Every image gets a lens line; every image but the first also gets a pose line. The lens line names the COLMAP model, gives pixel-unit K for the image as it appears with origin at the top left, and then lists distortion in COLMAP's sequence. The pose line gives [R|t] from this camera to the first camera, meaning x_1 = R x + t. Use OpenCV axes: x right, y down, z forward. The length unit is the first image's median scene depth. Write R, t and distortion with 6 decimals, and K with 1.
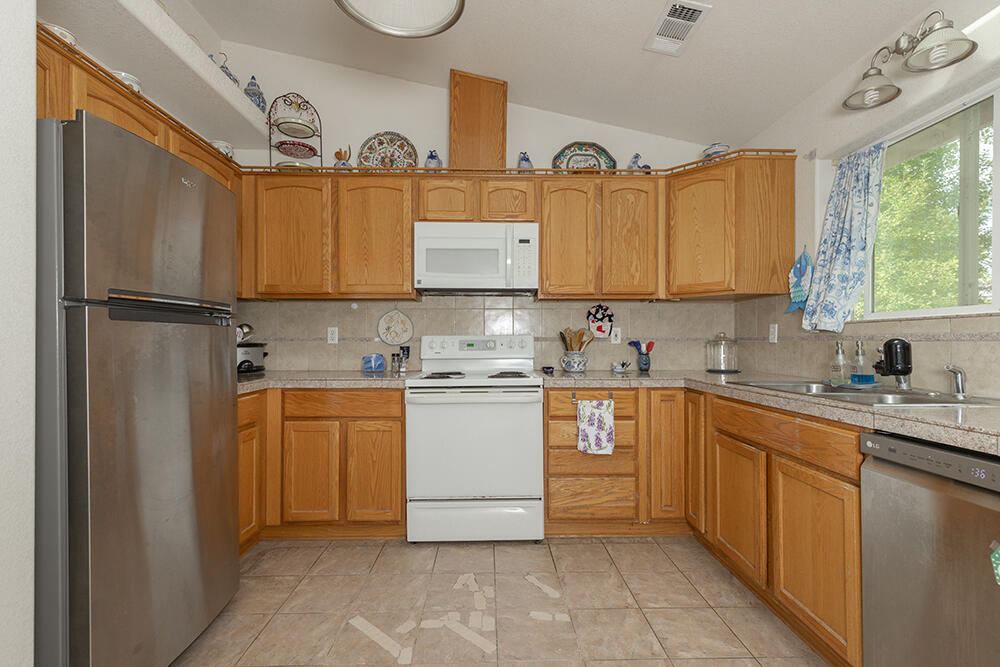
lens RADIAL K [[454.8, 0, 501.7], [0, 454.8, 339.8], [0, 0, 1]] dist [0.010367, -0.000644]
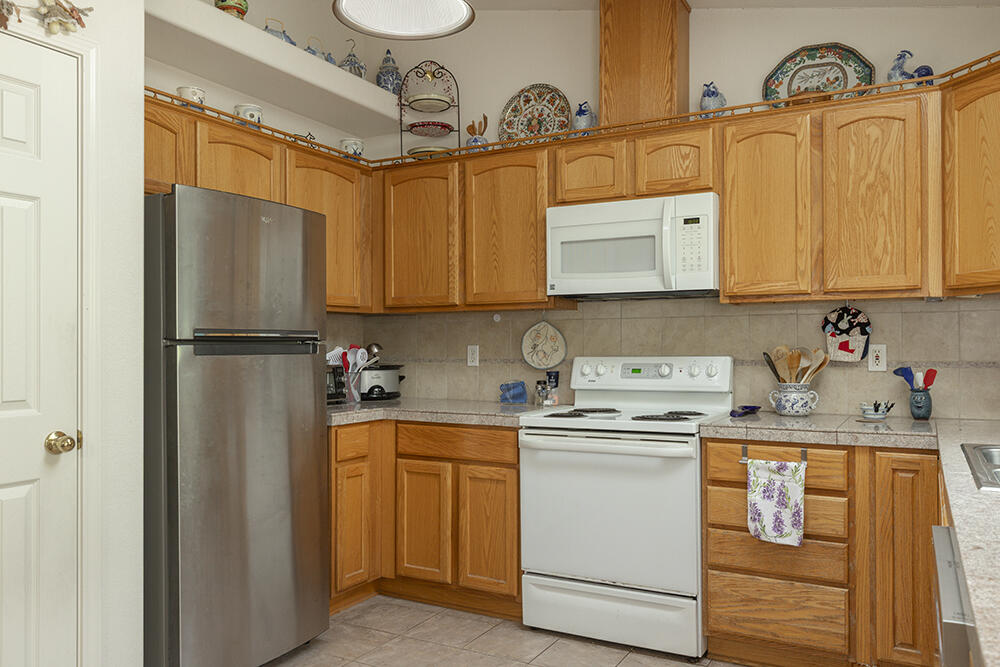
lens RADIAL K [[775.8, 0, 490.8], [0, 775.8, 341.6], [0, 0, 1]] dist [0.007363, -0.009609]
pose [[0.860396, -0.005537, -0.509596, 0.416450], [0.004001, 0.999984, -0.004109, -0.034967], [0.509611, 0.001497, 0.860404, -0.166993]]
